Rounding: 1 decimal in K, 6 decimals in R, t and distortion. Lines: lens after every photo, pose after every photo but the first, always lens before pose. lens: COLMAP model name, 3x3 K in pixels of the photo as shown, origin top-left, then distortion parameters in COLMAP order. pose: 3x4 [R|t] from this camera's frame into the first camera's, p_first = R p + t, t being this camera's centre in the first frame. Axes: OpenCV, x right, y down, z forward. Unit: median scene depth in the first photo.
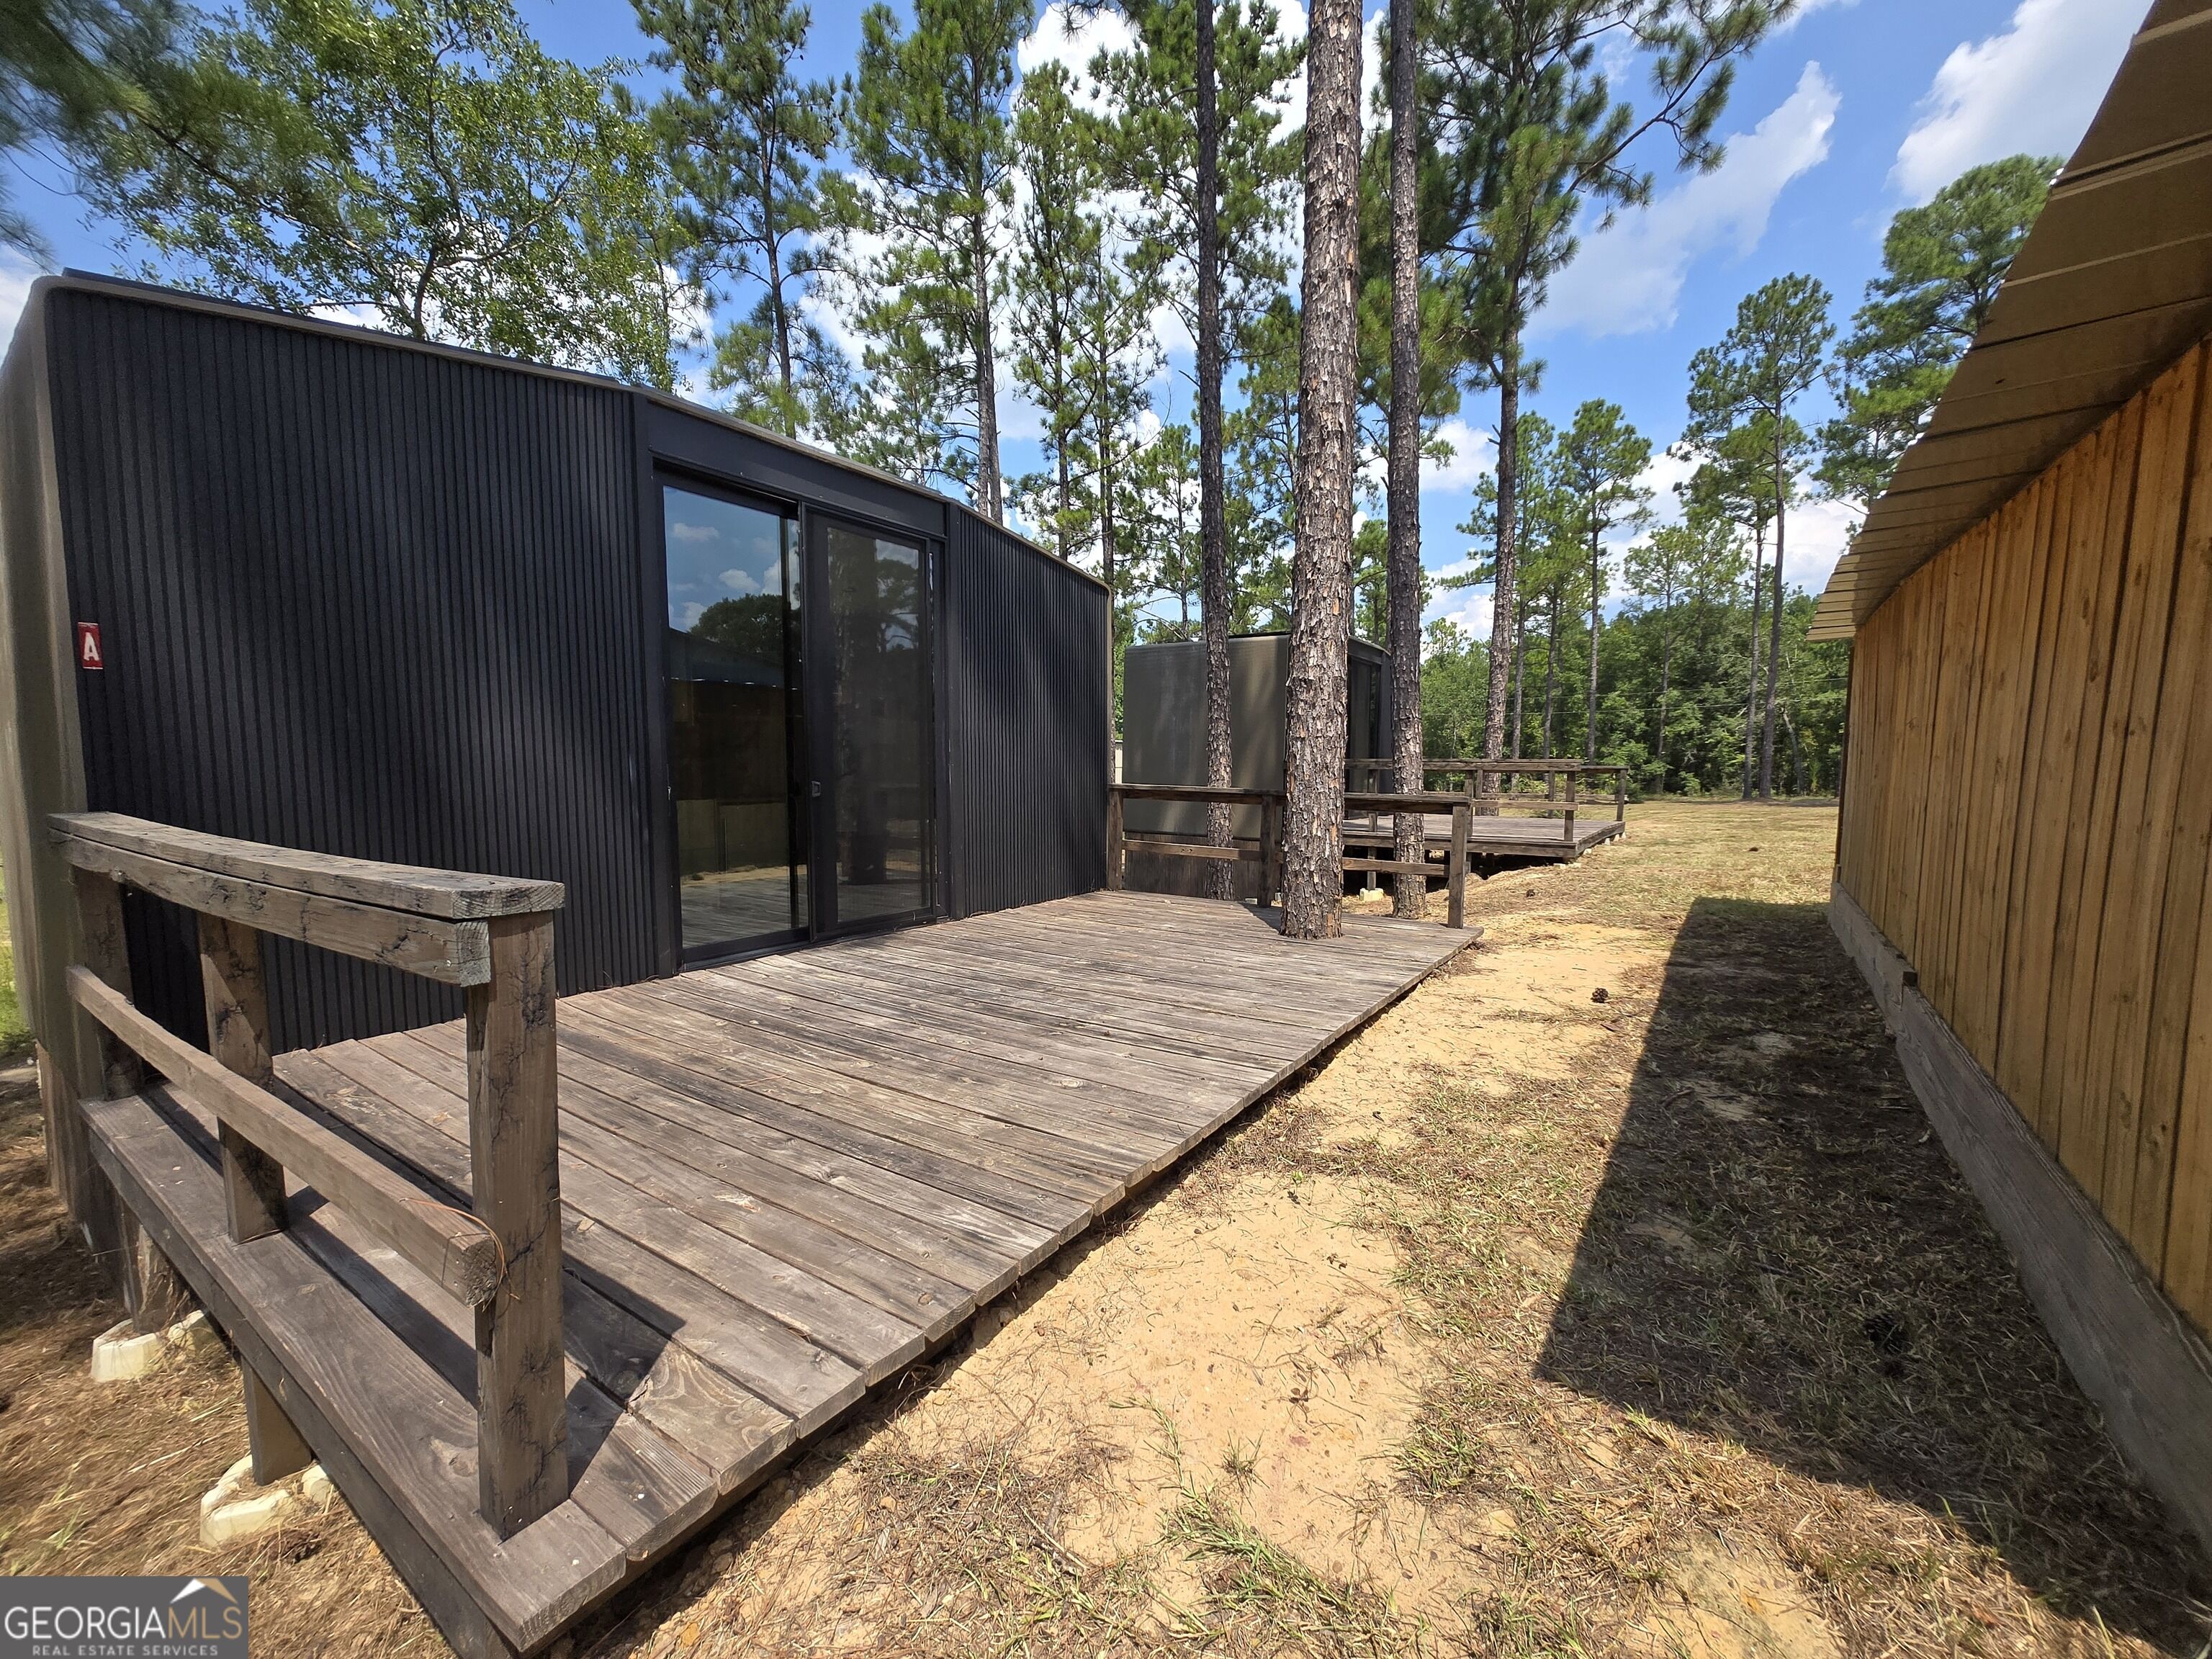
lens RADIAL K [[863.1, 0, 1128.6], [0, 863.1, 833.9], [0, 0, 1]] dist [0.009644, -0.002105]
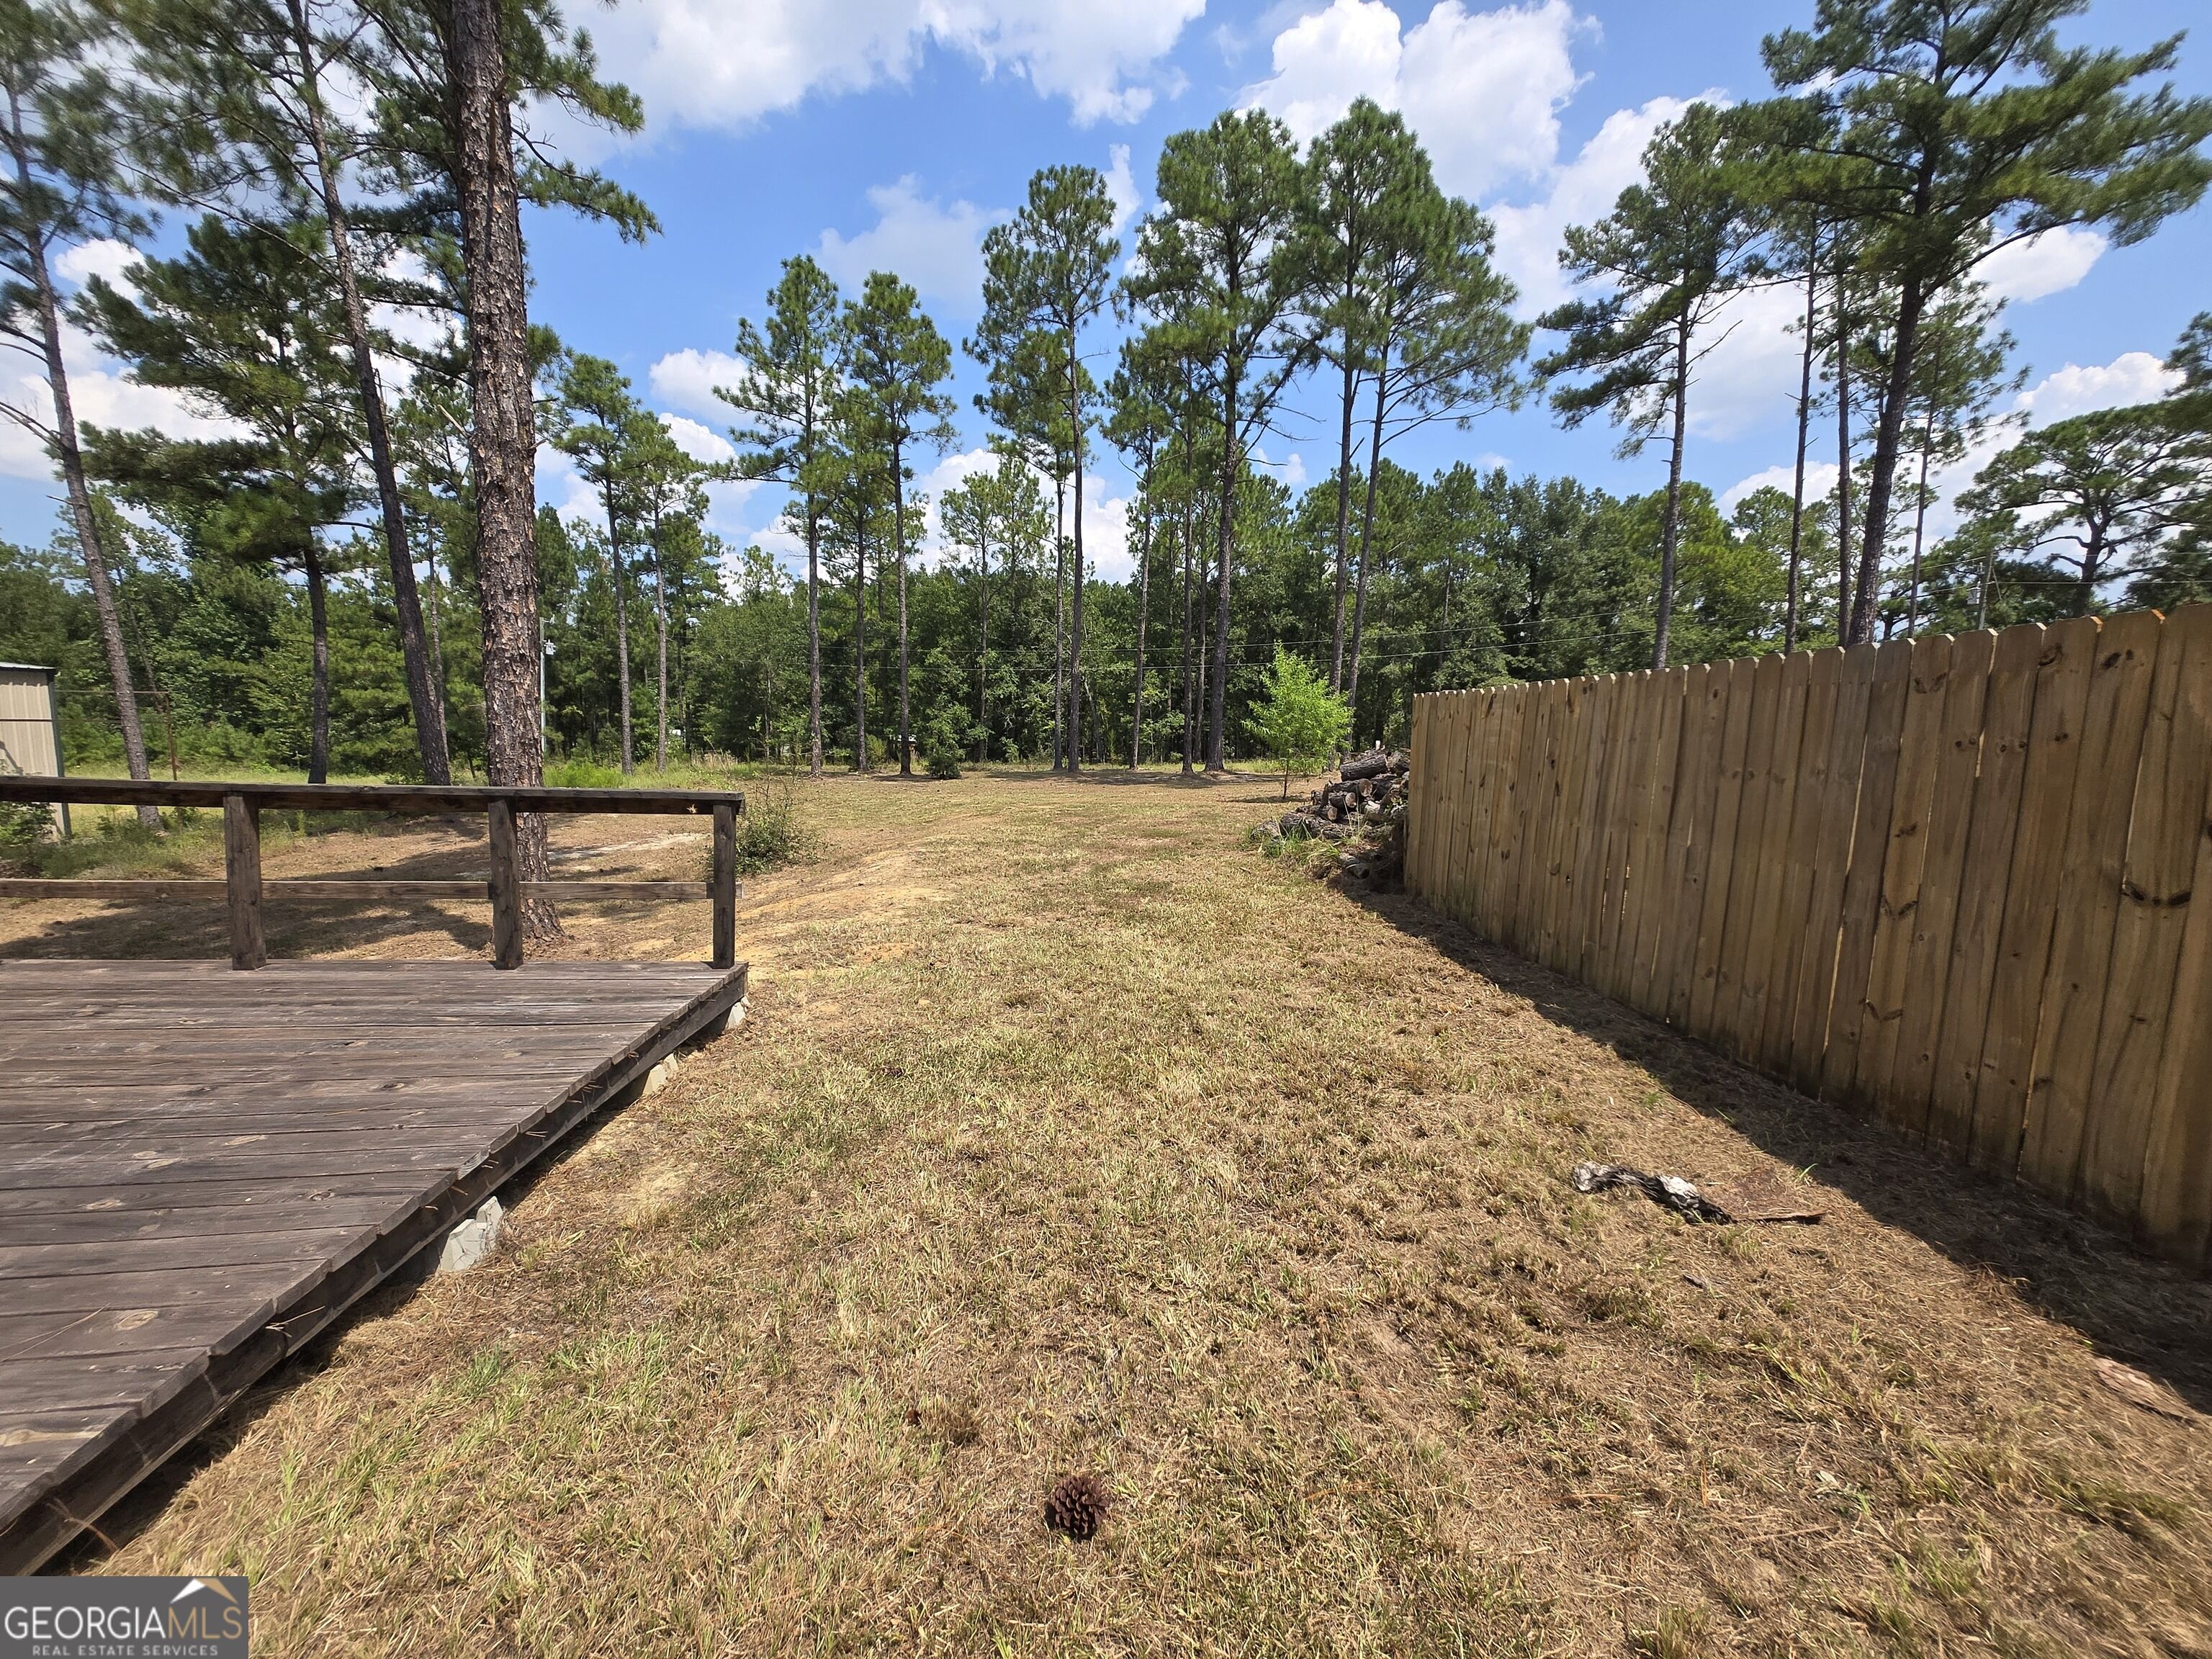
lens RADIAL K [[863.1, 0, 1128.6], [0, 863.1, 833.9], [0, 0, 1]] dist [0.009644, -0.002105]
pose [[0.765033, -0.060316, 0.641161, 0.718150], [0.026825, 0.997725, 0.061851, -0.116670], [-0.643433, -0.030119, 0.764910, 0.998126]]
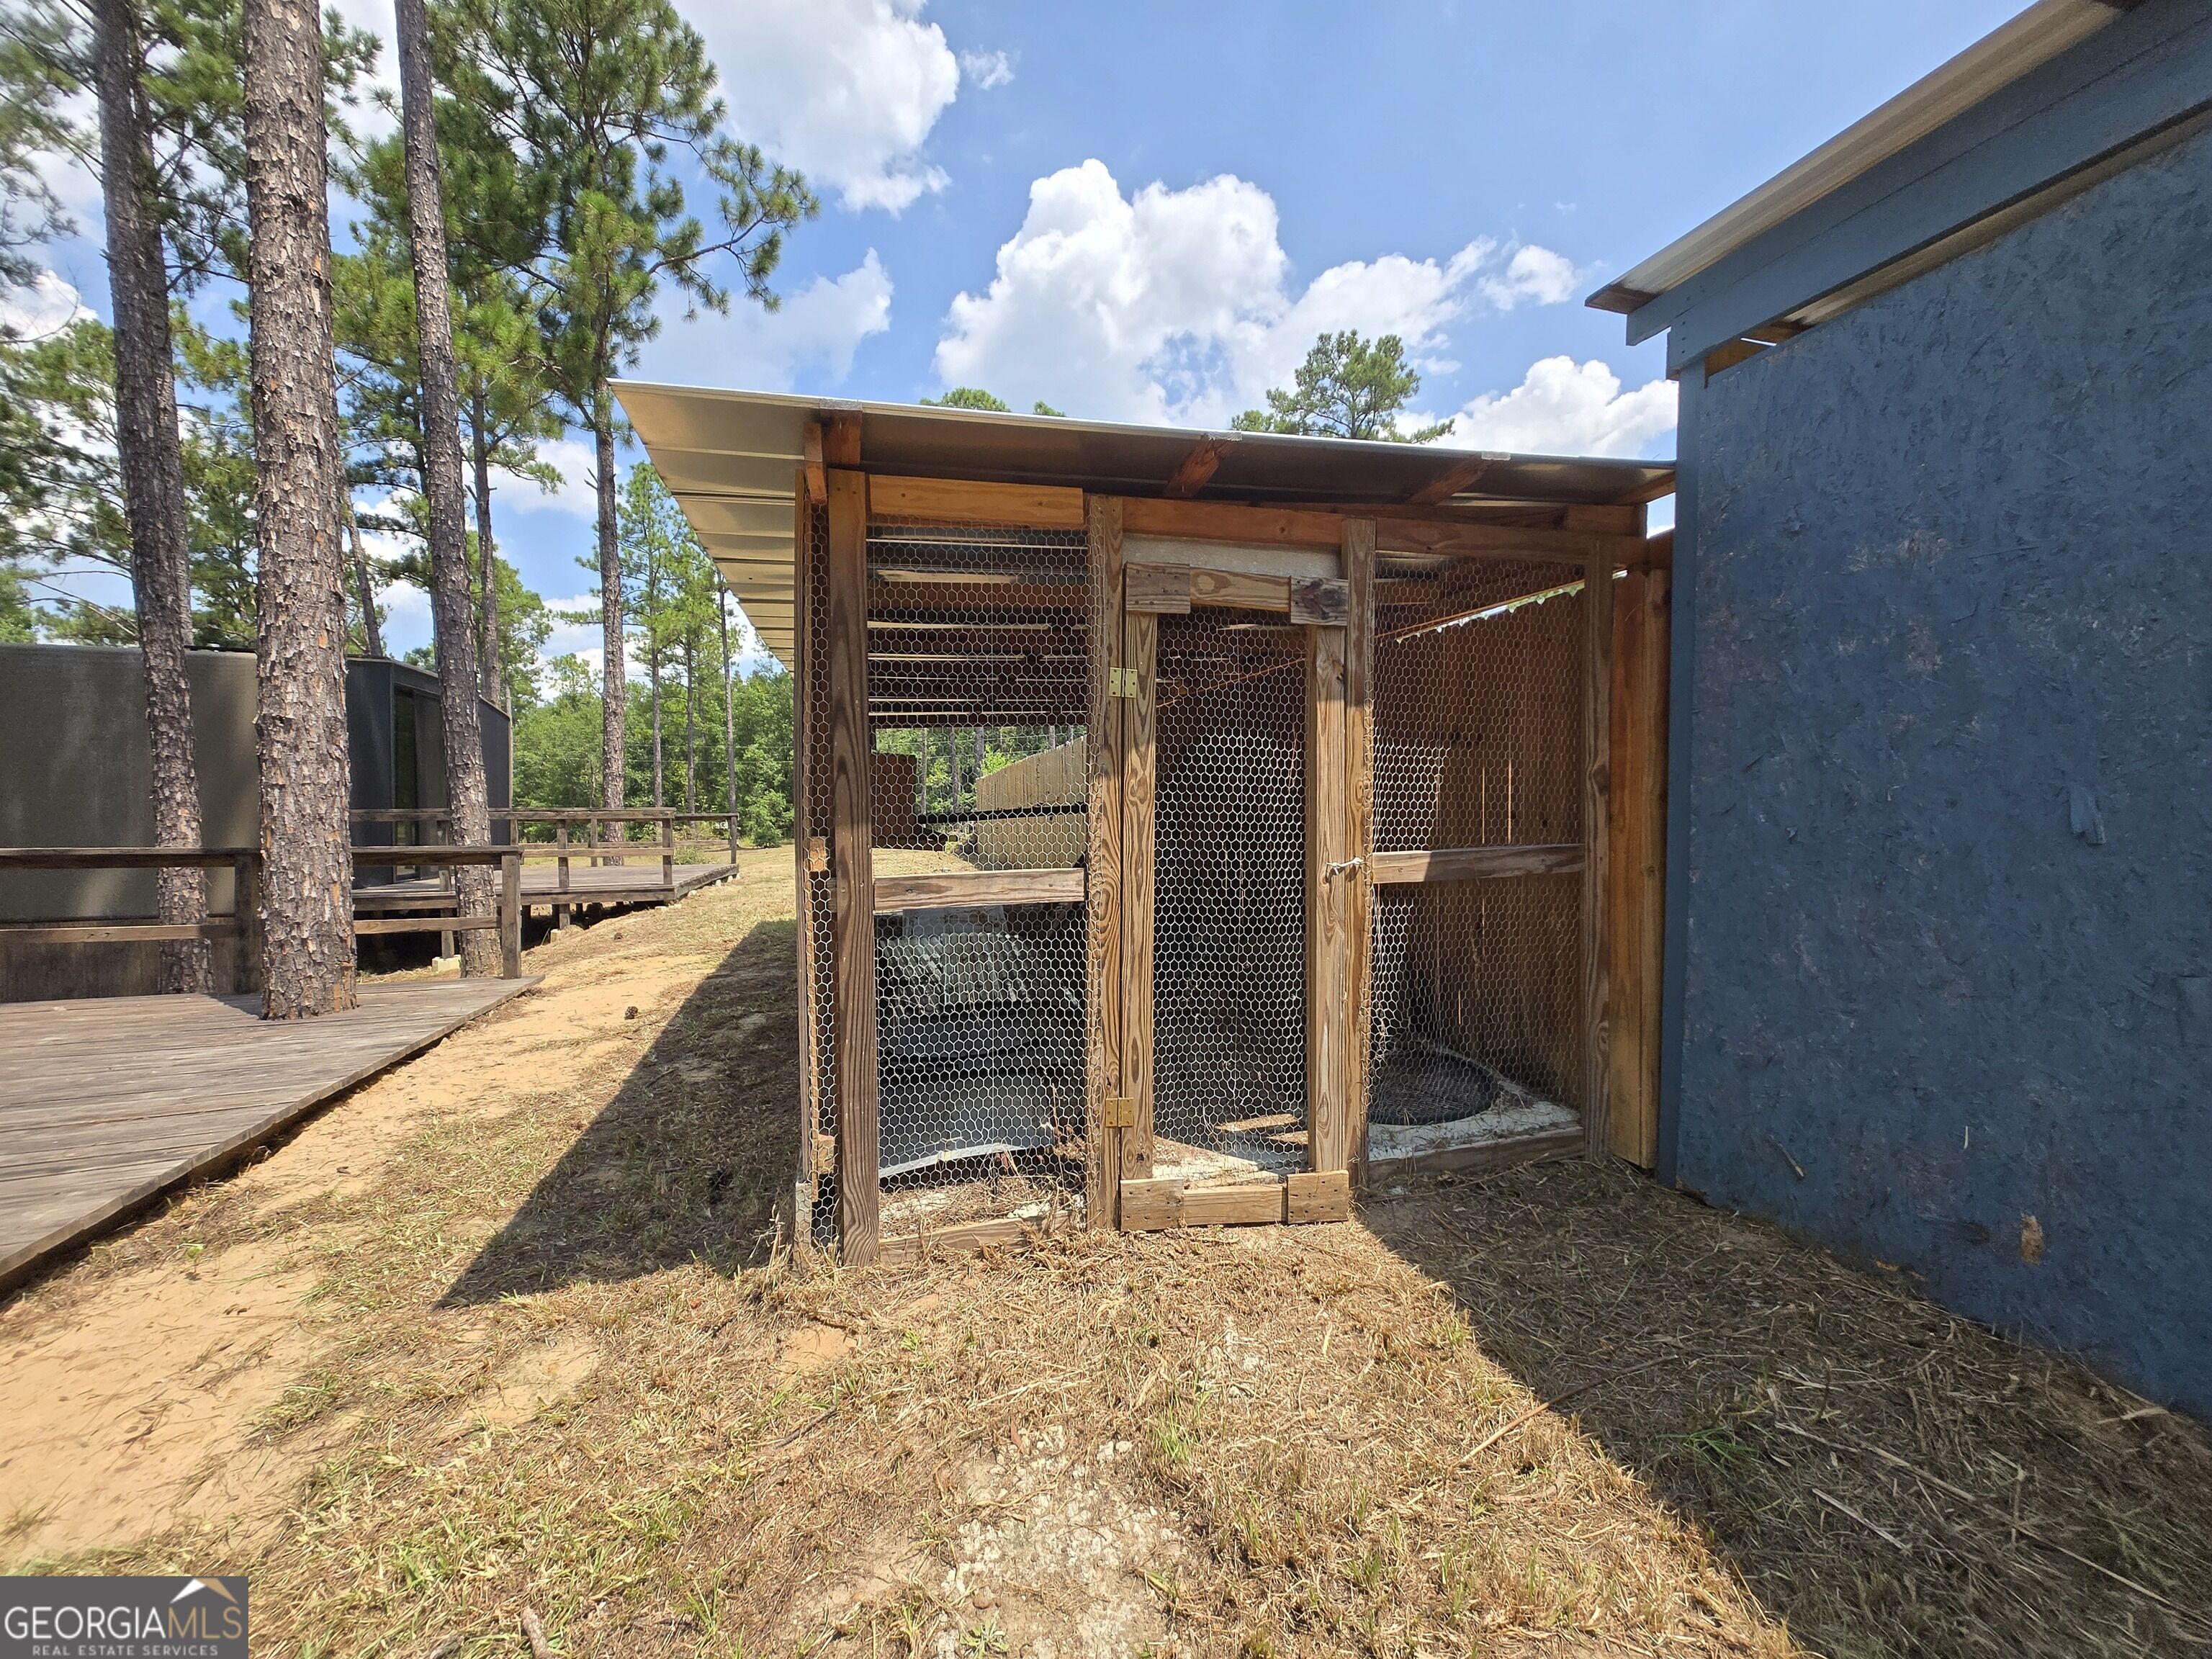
lens RADIAL K [[874.8, 0, 1112.2], [0, 874.8, 833.8], [0, 0, 1]] dist [0.013128, -0.003624]
pose [[0.634060, -0.031047, 0.772660, 0.023704], [0.074682, 0.996982, -0.021225, 0.009303], [-0.769669, 0.071162, 0.634465, -0.099326]]
